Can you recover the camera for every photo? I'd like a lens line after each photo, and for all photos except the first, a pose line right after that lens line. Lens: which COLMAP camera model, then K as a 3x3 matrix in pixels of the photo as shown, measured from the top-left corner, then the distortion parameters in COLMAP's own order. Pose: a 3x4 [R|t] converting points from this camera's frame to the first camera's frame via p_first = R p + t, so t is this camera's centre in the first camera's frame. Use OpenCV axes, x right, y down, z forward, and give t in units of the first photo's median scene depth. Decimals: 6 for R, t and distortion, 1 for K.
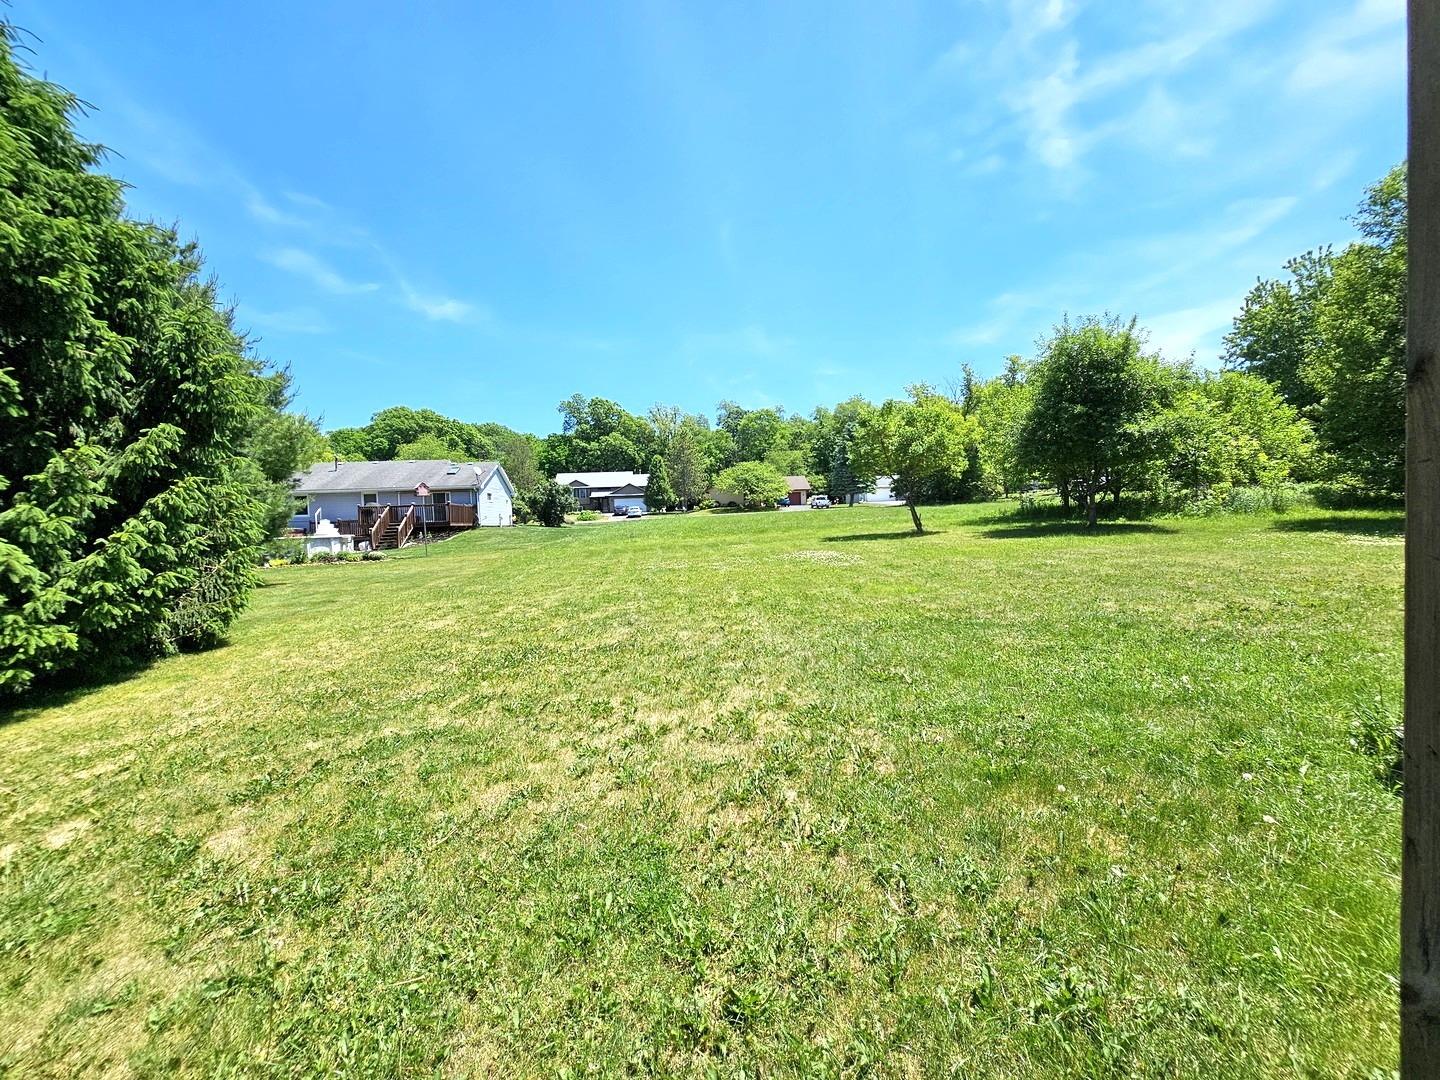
lens RADIAL K [[574.9, 0, 720.0], [0, 574.9, 540.0], [0, 0, 1]] dist [-0.000364, -0.000017]
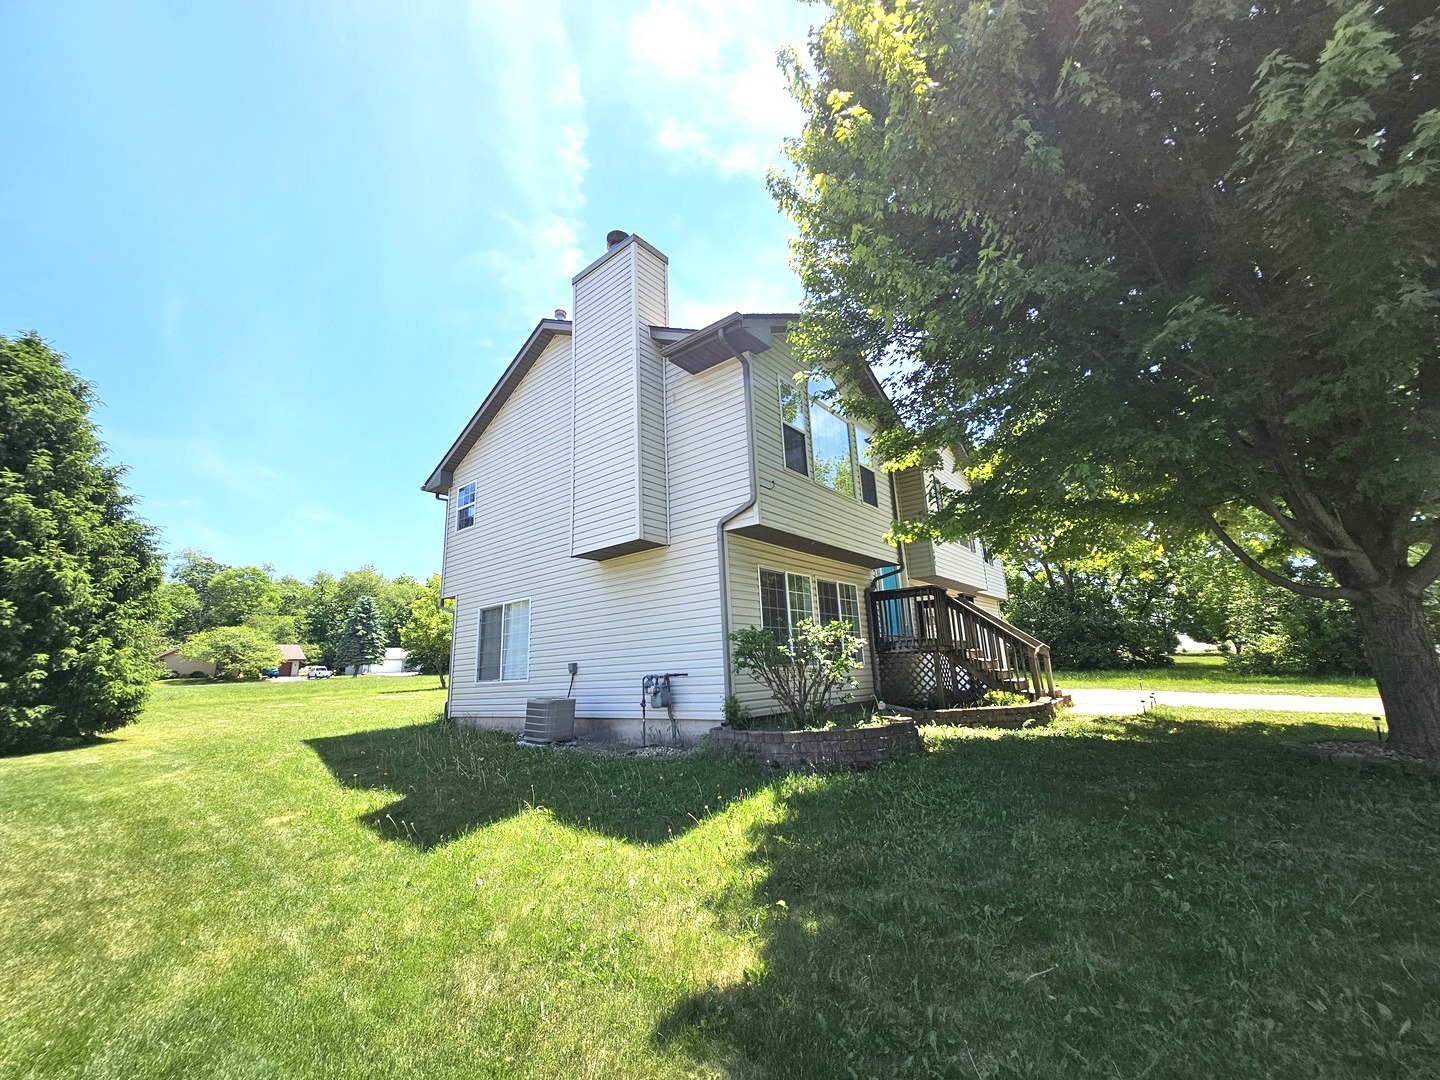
lens RADIAL K [[574.9, 0, 720.0], [0, 574.9, 540.0], [0, 0, 1]] dist [-0.000364, -0.000017]
pose [[0.689663, 0.171725, 0.703474, -0.062939], [0.043623, 0.959857, -0.277077, 0.013419], [-0.722815, 0.221777, 0.654487, -0.139111]]
